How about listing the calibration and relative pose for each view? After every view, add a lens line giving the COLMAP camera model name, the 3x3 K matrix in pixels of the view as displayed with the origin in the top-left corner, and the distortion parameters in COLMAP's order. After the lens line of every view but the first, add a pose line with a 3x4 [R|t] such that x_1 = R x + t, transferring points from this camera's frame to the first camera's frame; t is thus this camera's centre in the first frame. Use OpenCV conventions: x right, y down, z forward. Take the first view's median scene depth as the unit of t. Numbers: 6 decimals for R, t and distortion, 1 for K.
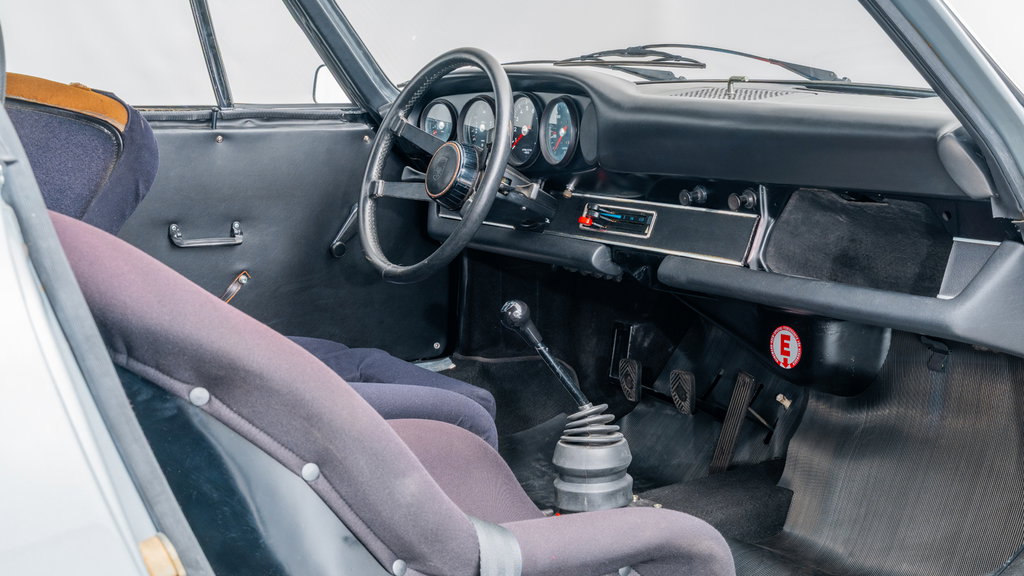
lens RADIAL K [[1476.1, 0, 512.0], [0, 1476.1, 288.0], [0, 0, 1]] dist [0.039194, 0.036681]
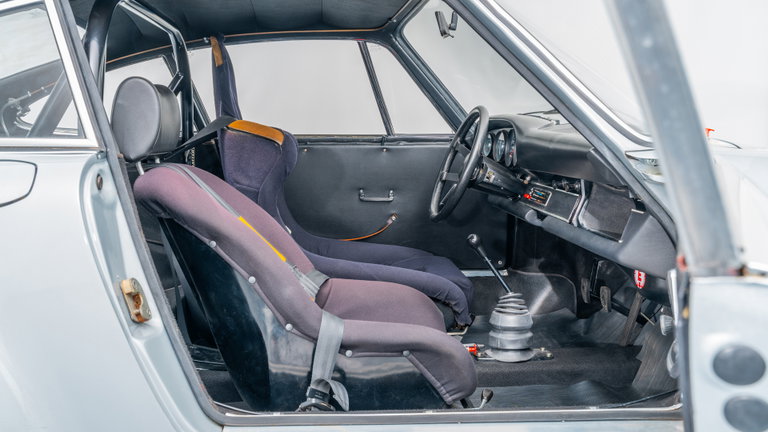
lens RADIAL K [[1107.1, 0, 384.0], [0, 1107.1, 216.0], [0, 0, 1]] dist [0.039194, 0.036681]
pose [[0.741614, 0.051587, -0.668841, 0.868903], [-0.087888, 0.995917, -0.020637, 0.024916], [0.665045, 0.074087, 0.743119, -0.166002]]
